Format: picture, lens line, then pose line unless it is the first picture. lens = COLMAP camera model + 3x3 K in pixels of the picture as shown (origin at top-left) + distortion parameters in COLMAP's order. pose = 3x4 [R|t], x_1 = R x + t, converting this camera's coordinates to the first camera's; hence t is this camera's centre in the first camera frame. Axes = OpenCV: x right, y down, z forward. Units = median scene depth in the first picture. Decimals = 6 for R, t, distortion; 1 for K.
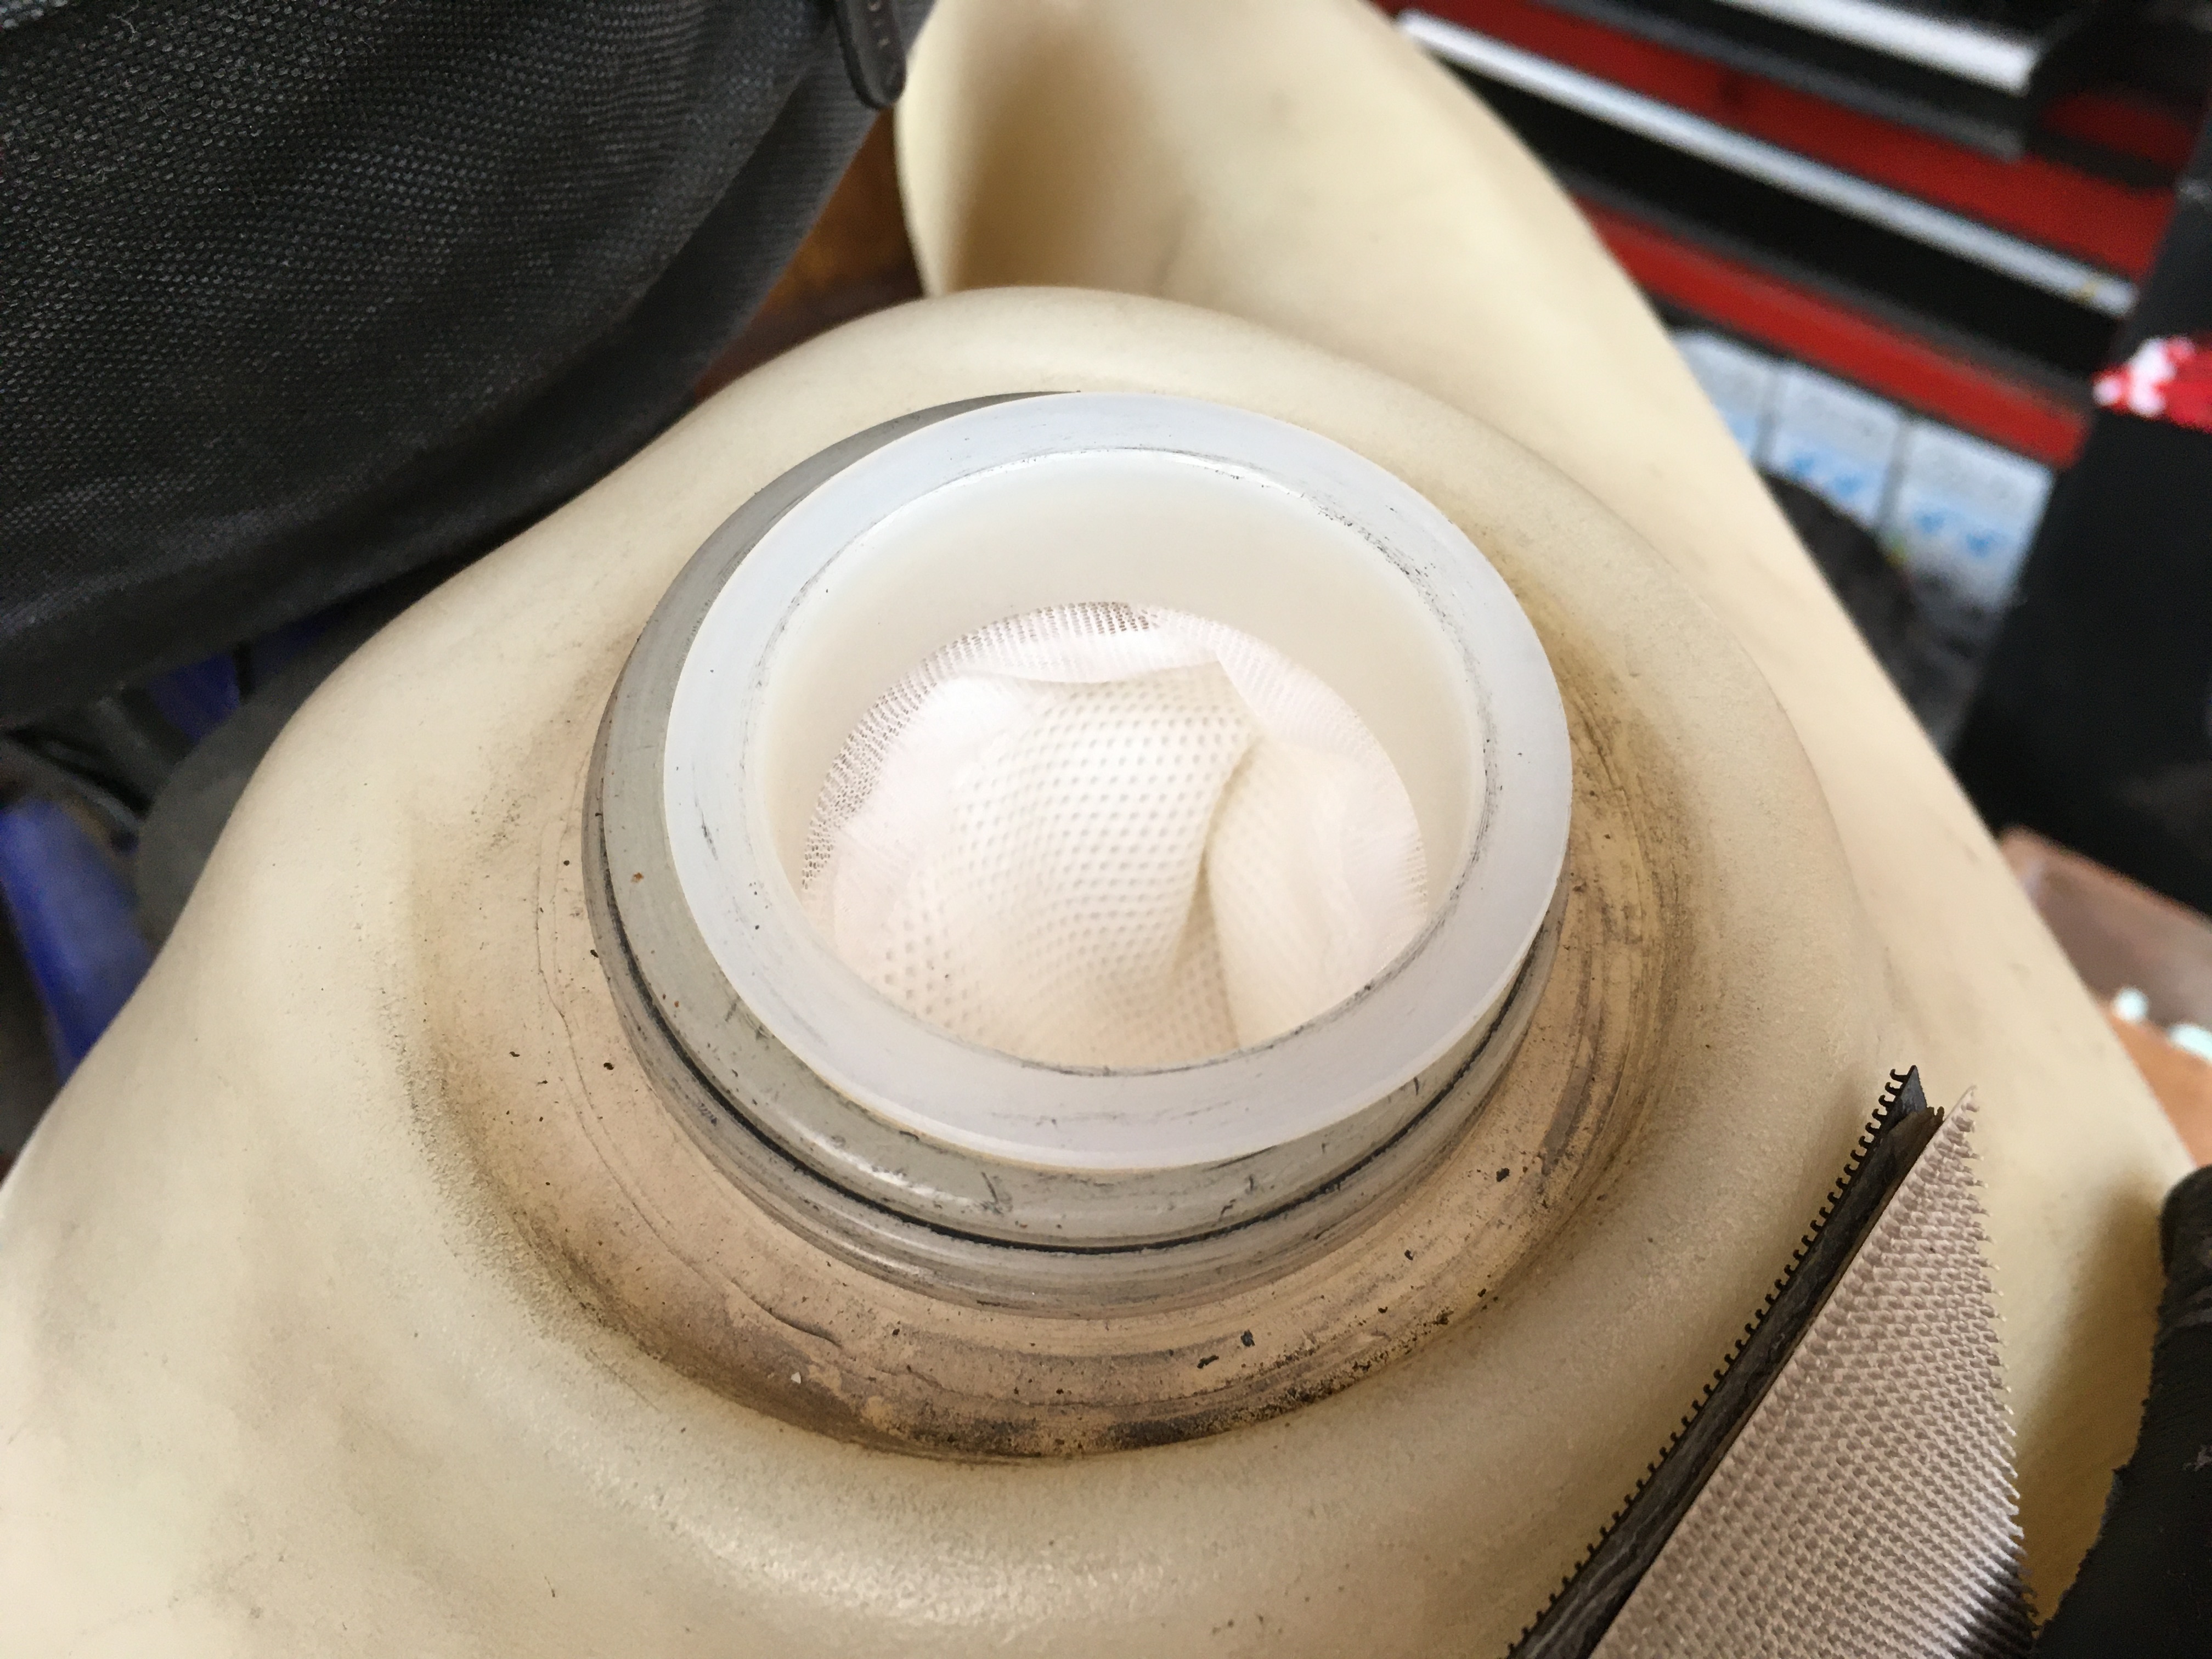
lens RADIAL K [[1871.5, 0, 1114.5], [0, 1871.5, 827.4], [0, 0, 1]] dist [0.031781, -0.004783]
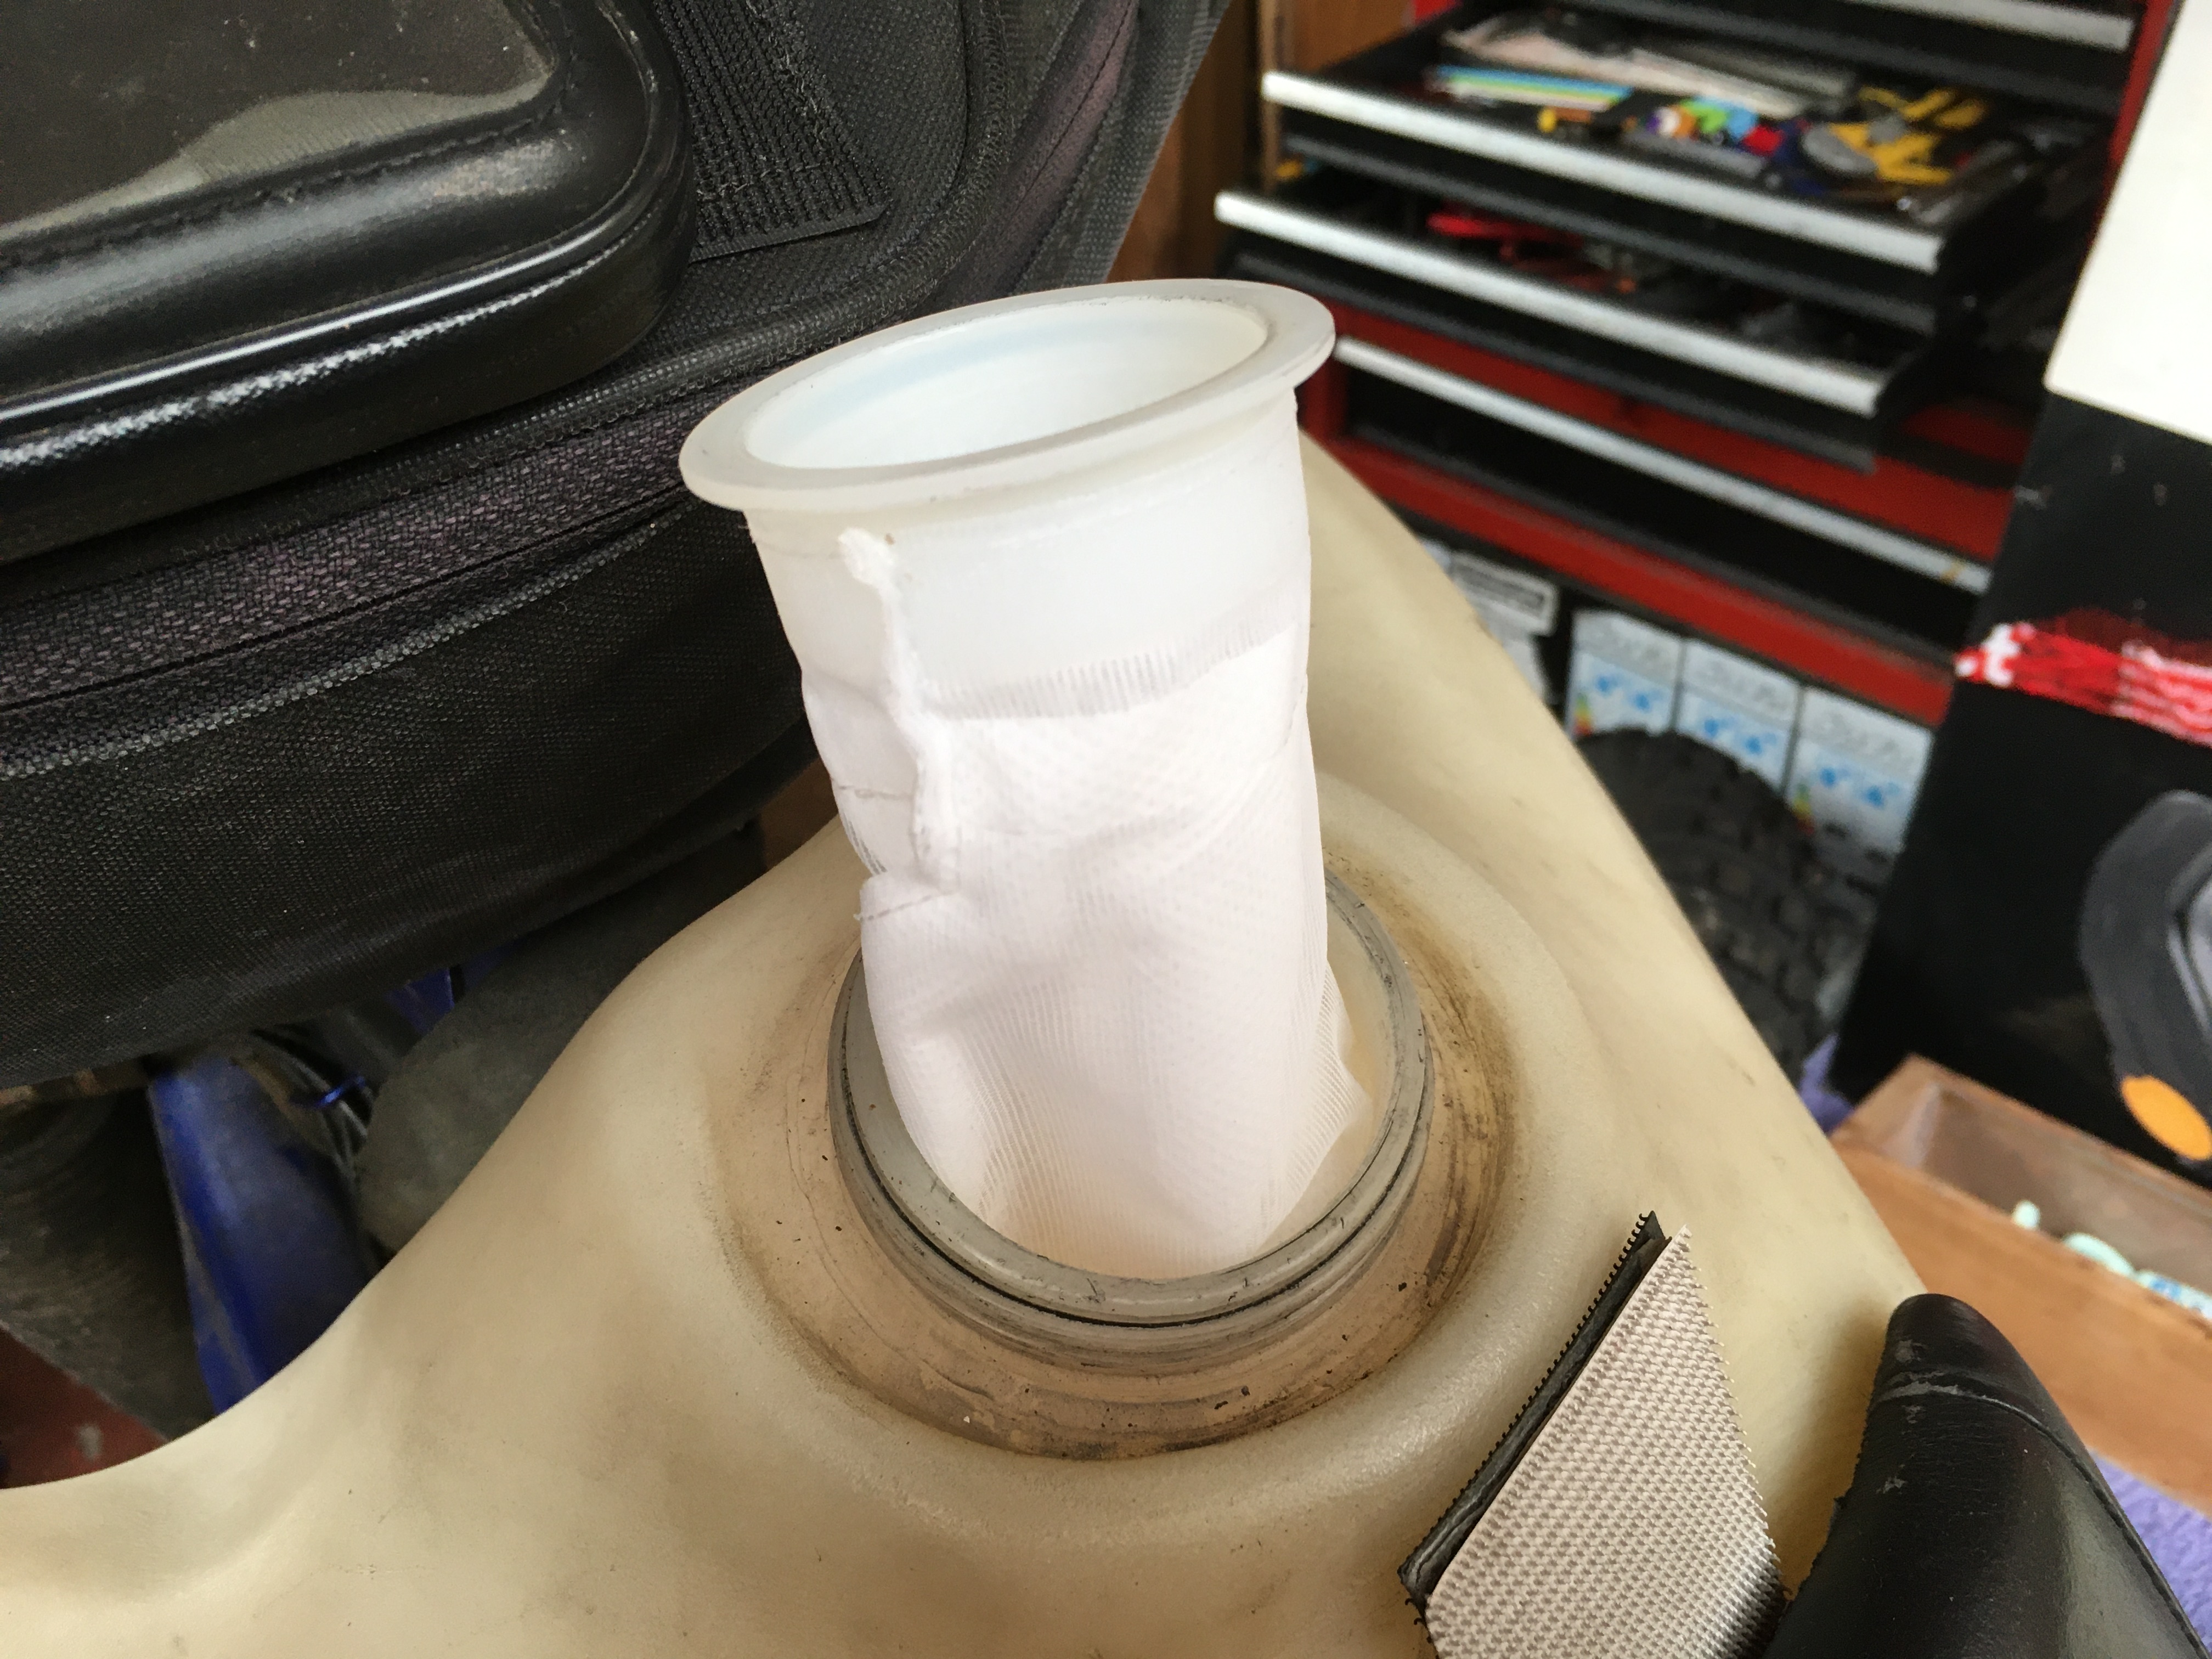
lens RADIAL K [[1871.5, 0, 1108.3], [0, 1871.5, 835.3], [0, 0, 1]] dist [0.031781, -0.004783]
pose [[0.999738, -0.017773, 0.014420, -0.060637], [0.019398, 0.992368, -0.121780, -0.005905], [-0.012146, 0.122027, 0.992452, -0.644493]]
